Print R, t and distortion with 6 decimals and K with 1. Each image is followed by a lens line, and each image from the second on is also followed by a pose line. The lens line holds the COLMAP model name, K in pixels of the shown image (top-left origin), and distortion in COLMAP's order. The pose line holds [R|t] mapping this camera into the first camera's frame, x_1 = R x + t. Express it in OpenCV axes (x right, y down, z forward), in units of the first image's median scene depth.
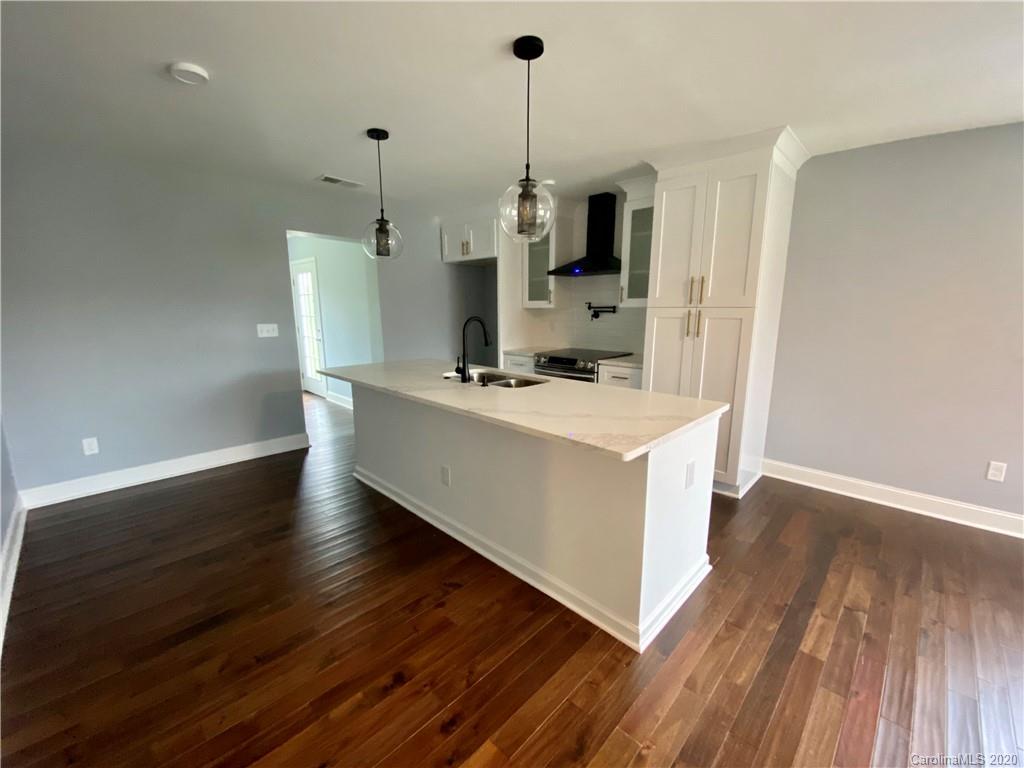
lens RADIAL K [[424.1, 0, 512.0], [0, 424.1, 384.0], [0, 0, 1]] dist [-0.002666, -0.000417]
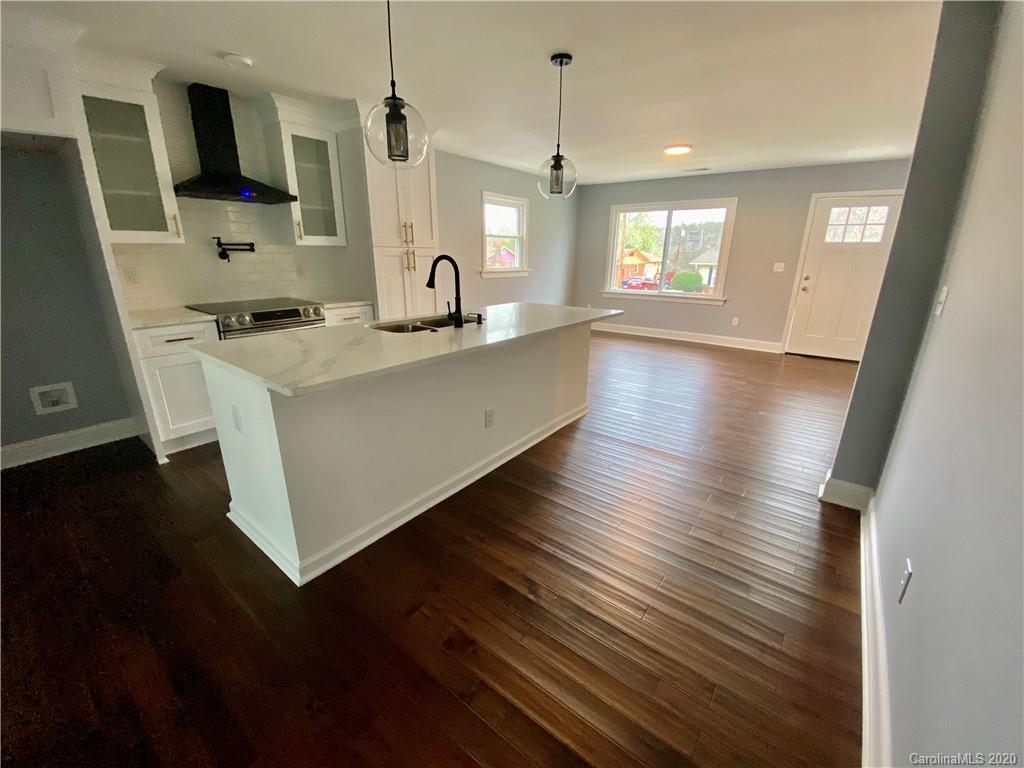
lens RADIAL K [[424.1, 0, 512.0], [0, 424.1, 384.0], [0, 0, 1]] dist [-0.002666, -0.000417]
pose [[-0.107151, -0.294993, 0.949472, -0.960159], [0.166940, 0.936075, 0.309670, -0.140125], [-0.980127, 0.191686, -0.051055, 0.856577]]
